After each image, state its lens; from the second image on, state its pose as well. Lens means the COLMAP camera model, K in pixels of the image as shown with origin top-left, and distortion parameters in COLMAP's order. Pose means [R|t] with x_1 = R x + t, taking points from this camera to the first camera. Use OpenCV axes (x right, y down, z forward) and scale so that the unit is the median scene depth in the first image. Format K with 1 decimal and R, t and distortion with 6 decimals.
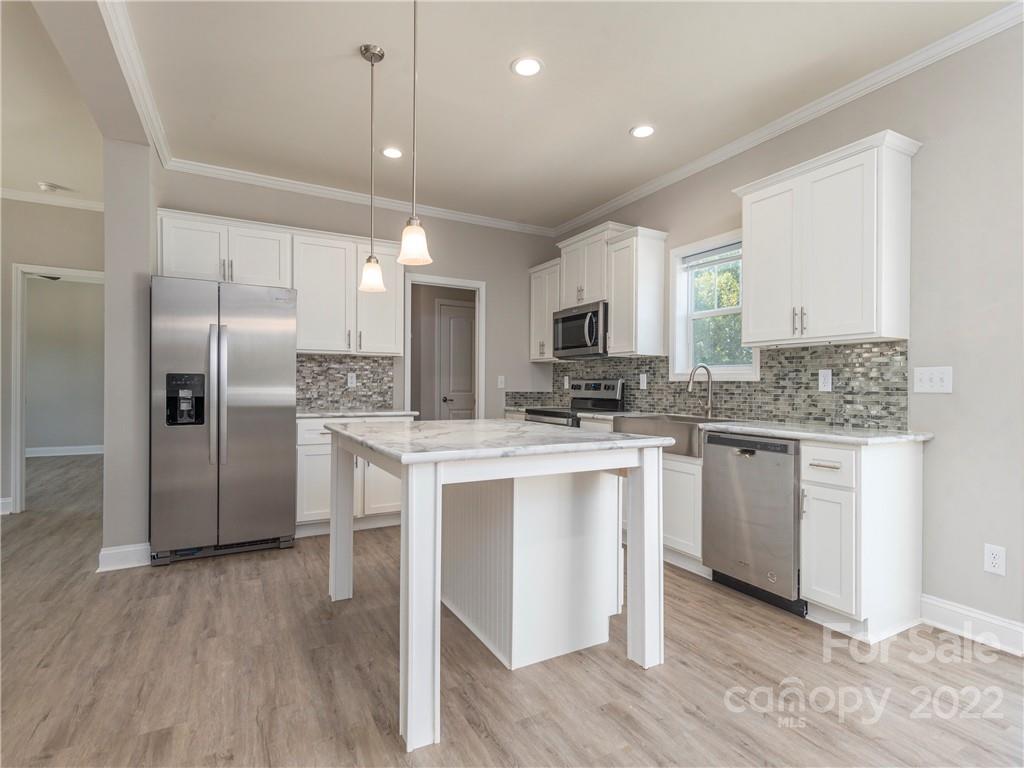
lens RADIAL K [[504.4, 0, 517.1], [0, 504.4, 386.2], [0, 0, 1]] dist [0.001306, 0.004627]
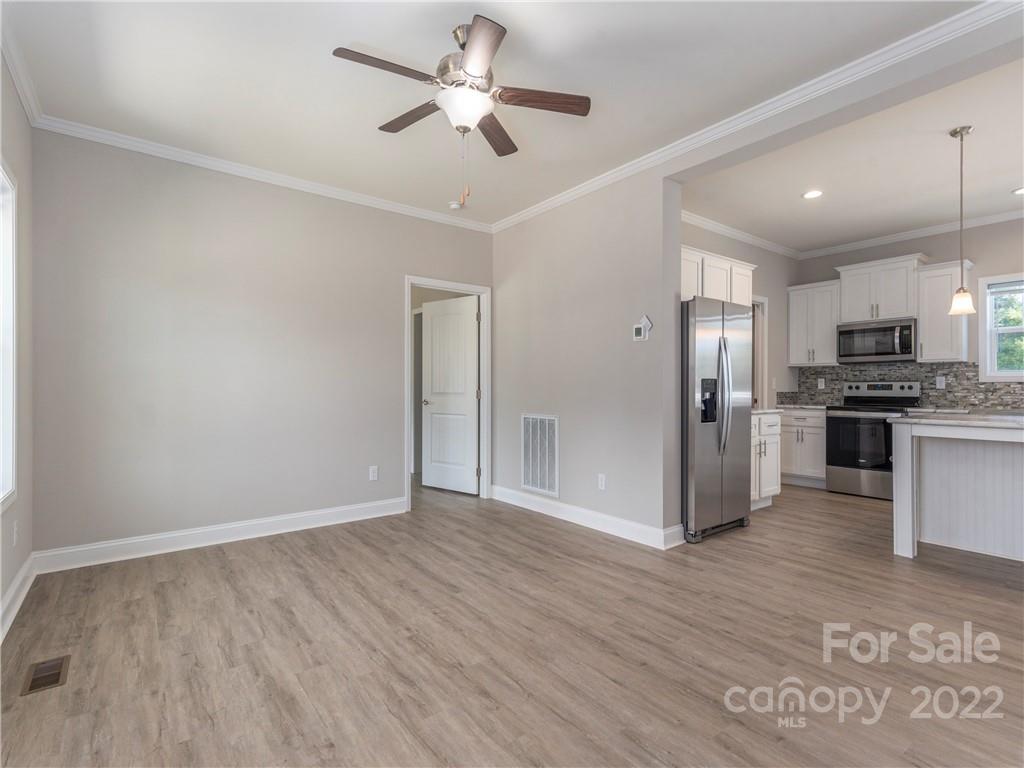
lens RADIAL K [[504.4, 0, 512.1], [0, 504.4, 384.3], [0, 0, 1]] dist [0.001306, 0.004627]
pose [[0.988489, -0.008238, 0.151068, -1.131568], [0.008998, 0.999950, -0.004348, -0.010976], [-0.151024, 0.005658, 0.988514, -0.081091]]
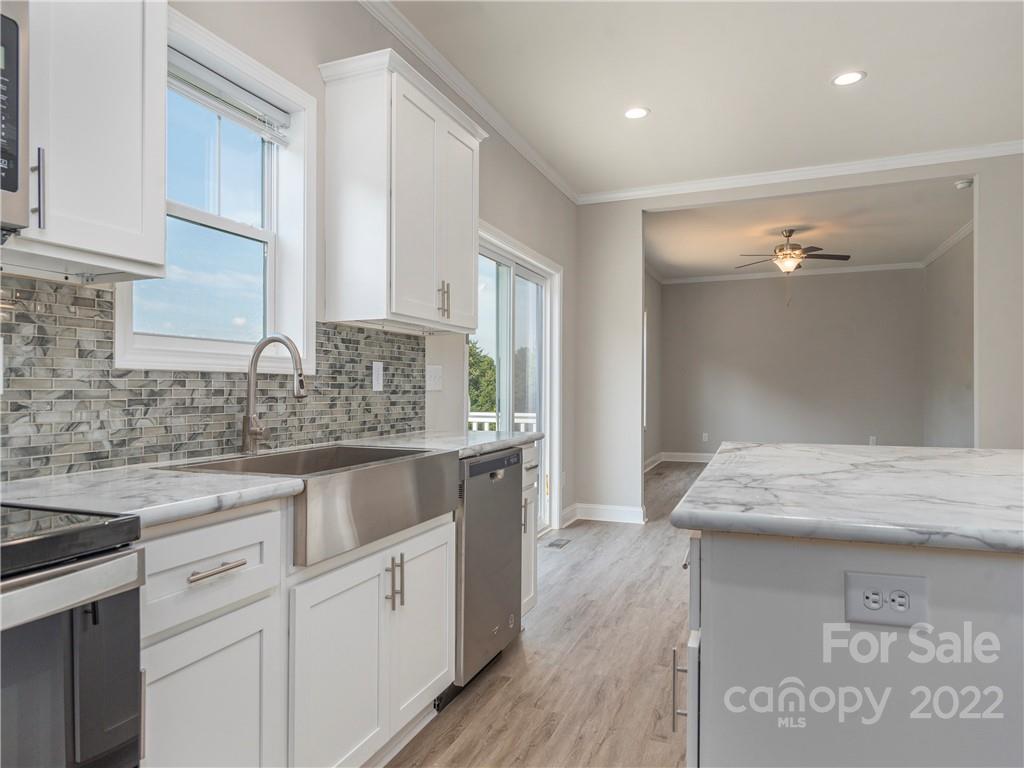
lens RADIAL K [[640.4, 0, 505.5], [0, 640.4, 381.3], [0, 0, 1]] dist [0.004649, 0.000608]
pose [[-0.621847, -0.001736, 0.783137, -0.203195], [-0.006299, 0.999976, -0.002786, -0.002077], [-0.783113, -0.006666, -0.621843, 1.150749]]
